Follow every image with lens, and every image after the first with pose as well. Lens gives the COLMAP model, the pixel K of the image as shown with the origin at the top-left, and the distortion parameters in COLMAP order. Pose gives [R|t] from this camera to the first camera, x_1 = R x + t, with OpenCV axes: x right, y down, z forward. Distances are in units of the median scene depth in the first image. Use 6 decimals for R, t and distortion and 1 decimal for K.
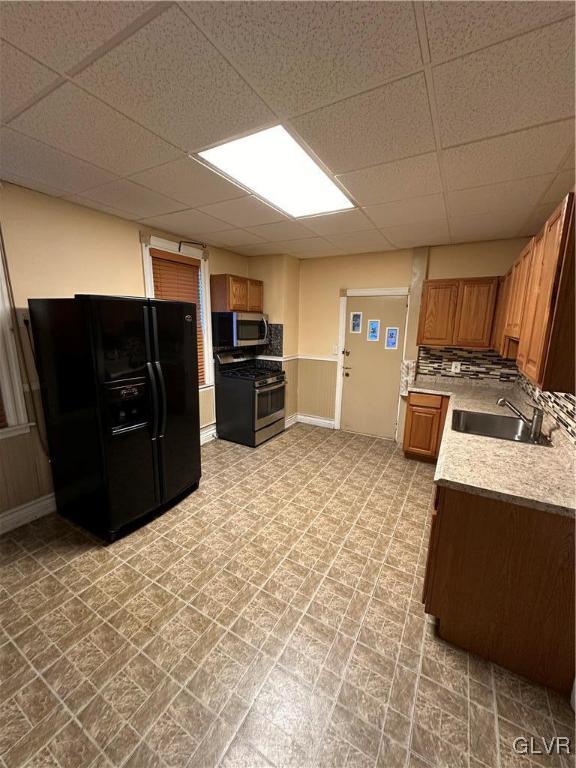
lens RADIAL K [[306.0, 0, 285.8], [0, 306.0, 381.4], [0, 0, 1]] dist [-0.004015, -0.000039]
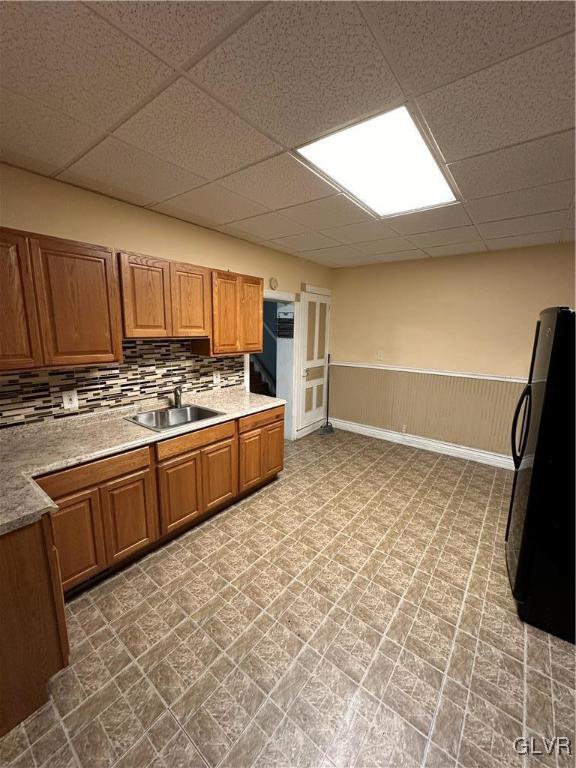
lens RADIAL K [[306.0, 0, 289.0], [0, 306.0, 383.7], [0, 0, 1]] dist [-0.004015, -0.000039]
pose [[-0.990578, -0.057616, 0.124237, 0.121901], [-0.008029, 0.930063, 0.367311, -0.326944], [-0.136712, 0.362853, -0.921763, 1.660966]]
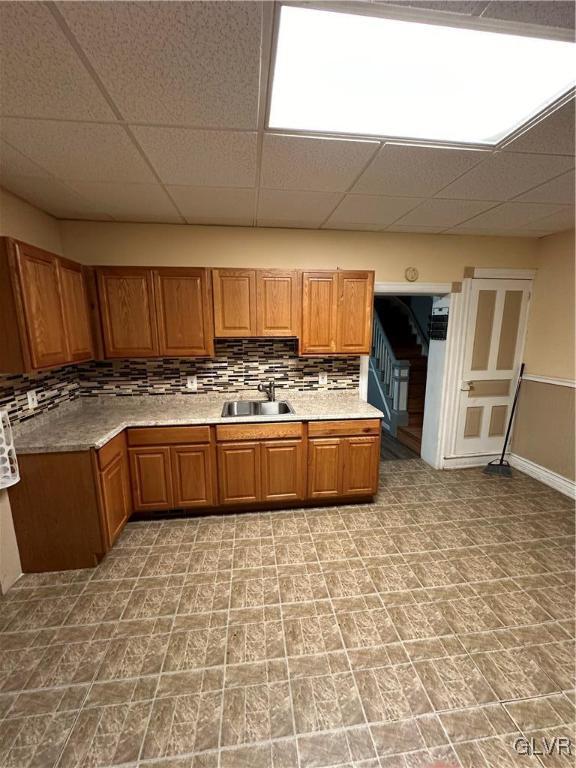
lens RADIAL K [[306.0, 0, 287.0], [0, 306.0, 384.0], [0, 0, 1]] dist [-0.004015, -0.000039]
pose [[-0.607084, -0.155493, 0.779276, -0.300224], [0.146713, 0.941876, 0.302232, -0.264395], [-0.780977, 0.297810, -0.548985, 1.344165]]
